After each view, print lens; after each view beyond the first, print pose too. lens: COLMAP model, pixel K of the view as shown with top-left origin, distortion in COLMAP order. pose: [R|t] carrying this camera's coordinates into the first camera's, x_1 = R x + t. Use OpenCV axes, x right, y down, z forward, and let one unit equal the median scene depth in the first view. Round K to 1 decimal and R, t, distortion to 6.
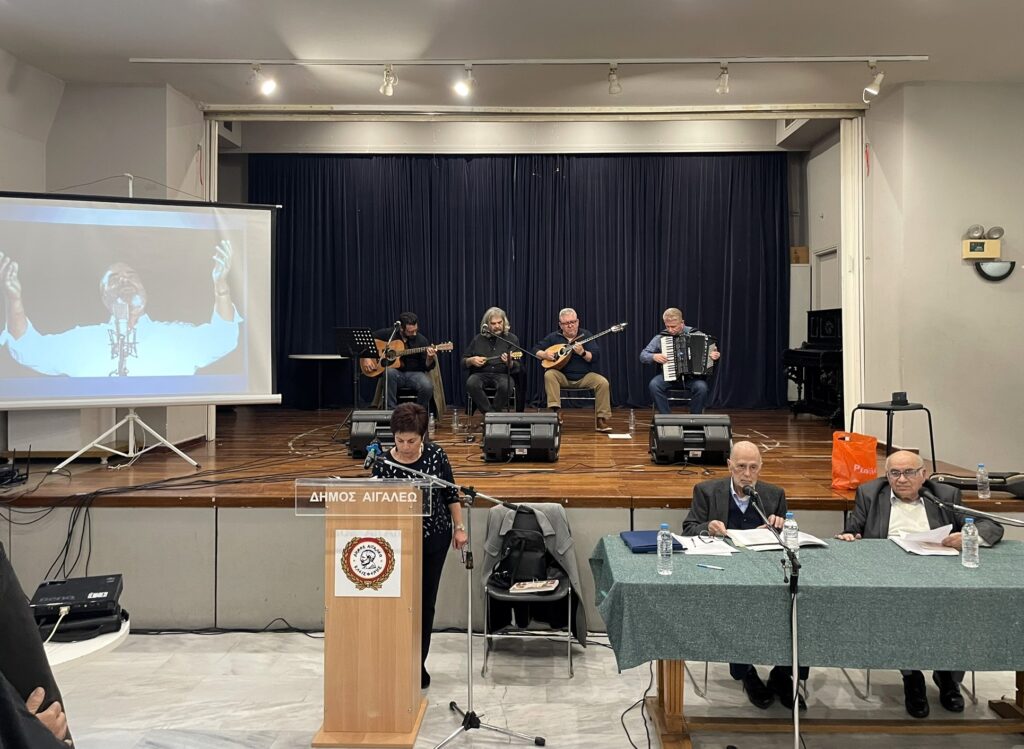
lens RADIAL K [[816.9, 0, 513.4], [0, 816.9, 371.2], [0, 0, 1]] dist [0.082383, 0.002688]
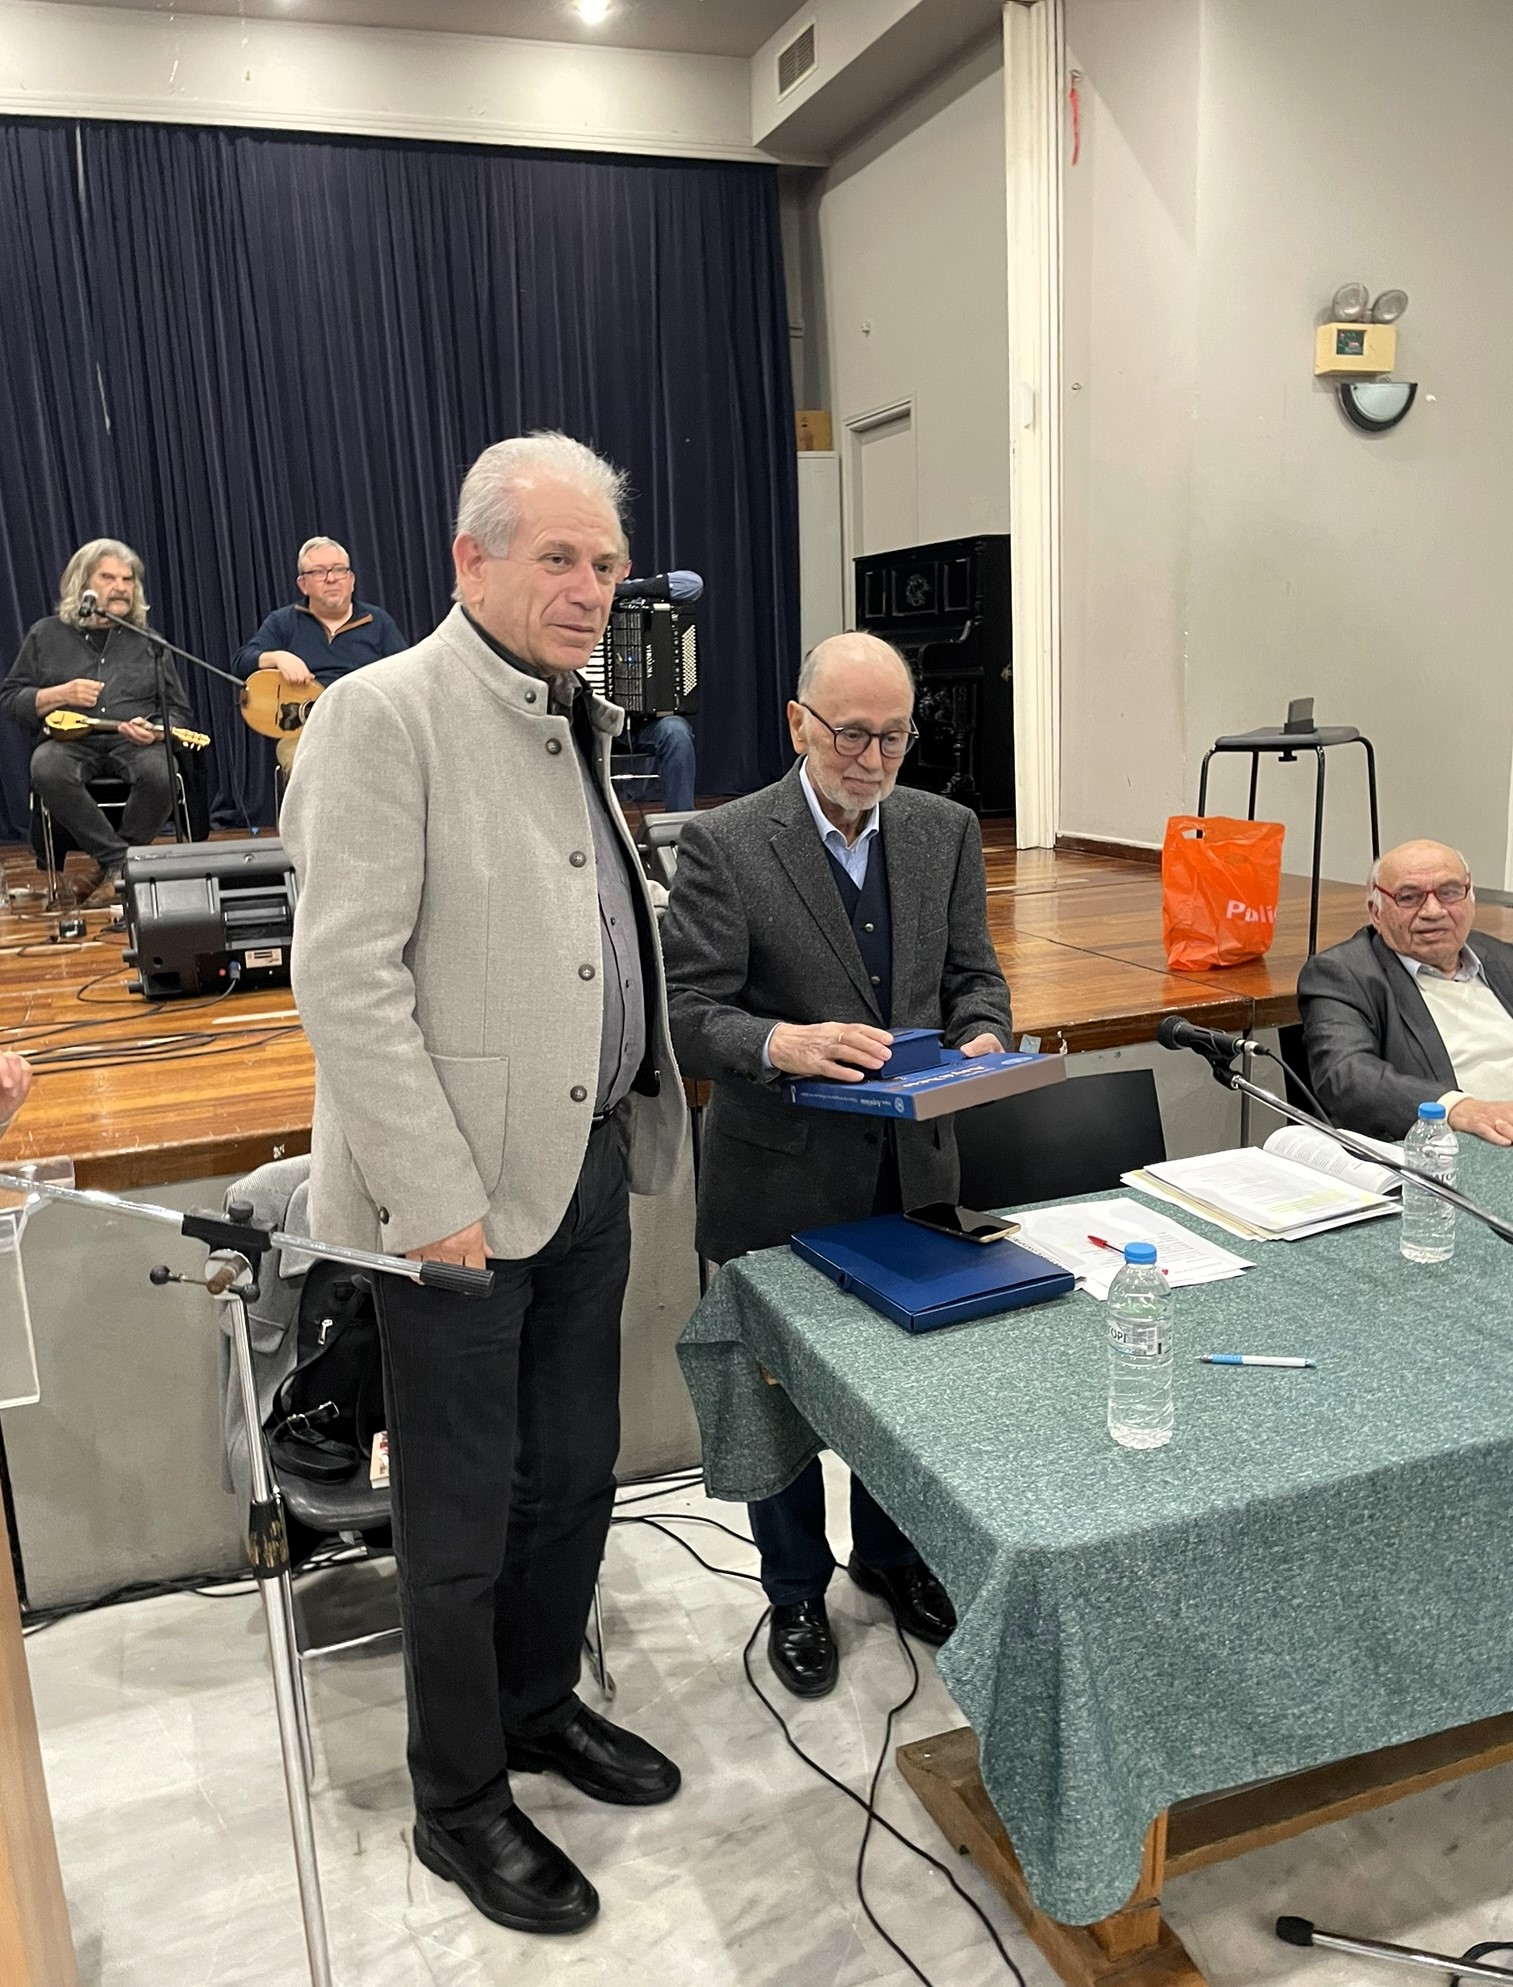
lens RADIAL K [[1654.8, 0, 803.8], [0, 1654.8, 1044.9], [0, 0, 1]] dist [0.046558, -0.052986]
pose [[0.924242, -0.125107, 0.360728, -0.028656], [0.057394, 0.979581, 0.192686, 0.013895], [-0.377468, -0.157385, 0.912550, 0.255426]]
